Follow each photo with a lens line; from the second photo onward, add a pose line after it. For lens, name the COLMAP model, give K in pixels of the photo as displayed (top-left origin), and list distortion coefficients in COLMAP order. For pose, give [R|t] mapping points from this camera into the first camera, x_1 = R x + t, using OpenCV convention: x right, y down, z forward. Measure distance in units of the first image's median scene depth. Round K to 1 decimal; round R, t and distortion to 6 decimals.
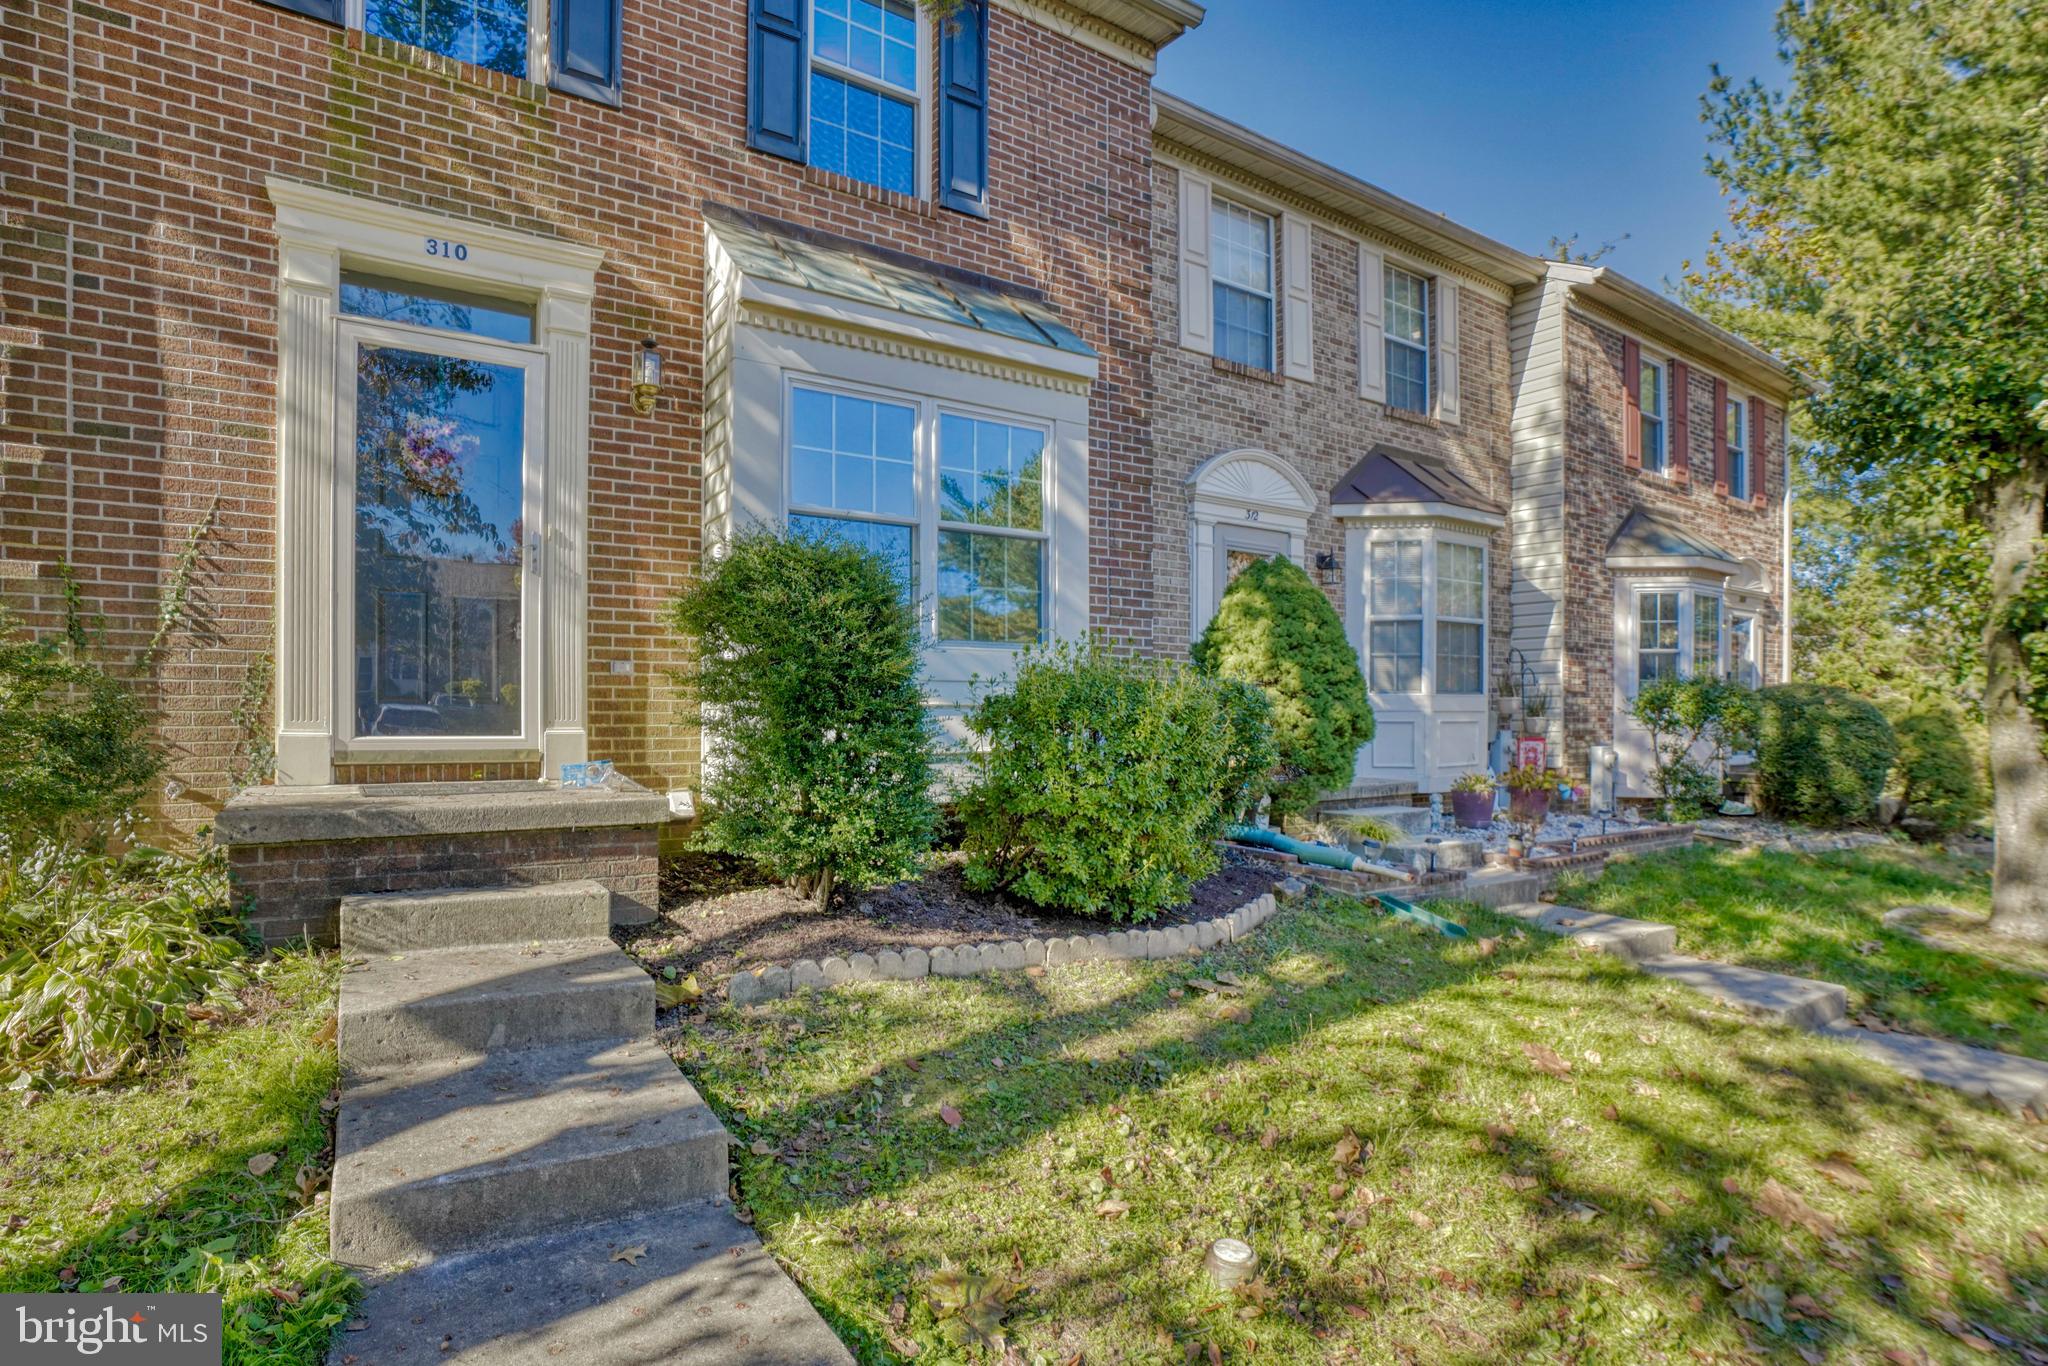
lens RADIAL K [[961.3, 0, 1009.2], [0, 961.3, 706.3], [0, 0, 1]] dist [-0.070587, 0.027604]
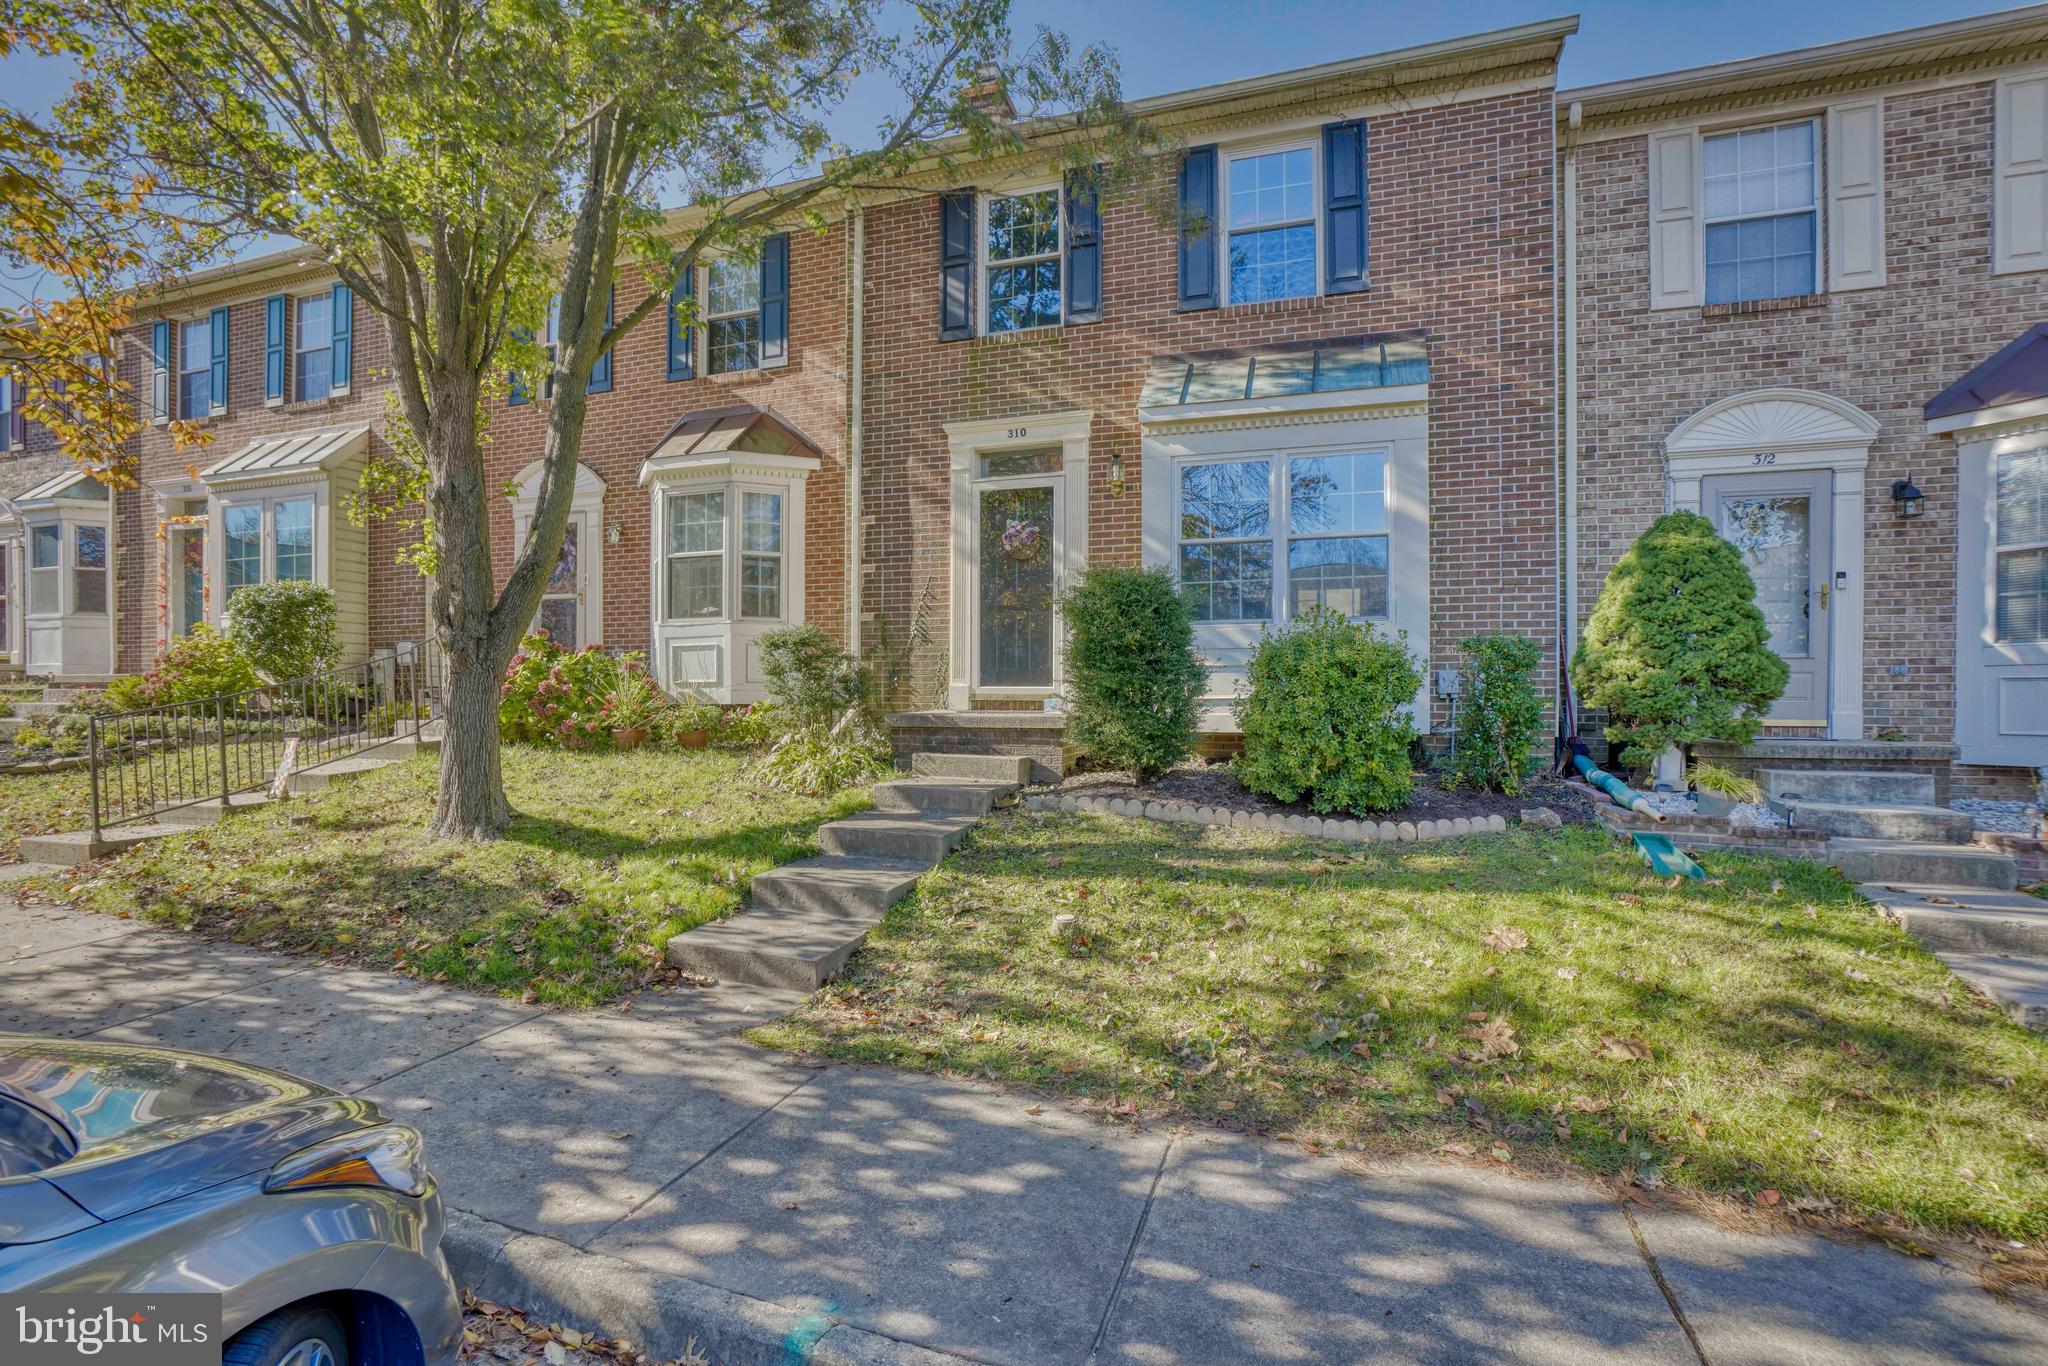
lens RADIAL K [[955.7, 0, 979.7], [0, 955.7, 680.7], [0, 0, 1]] dist [-0.061949, 0.016414]
pose [[0.638538, -0.026796, -0.769124, 0.768360], [0.002386, 0.999458, -0.032839, 0.074395], [0.769587, 0.019134, 0.638255, -0.271233]]
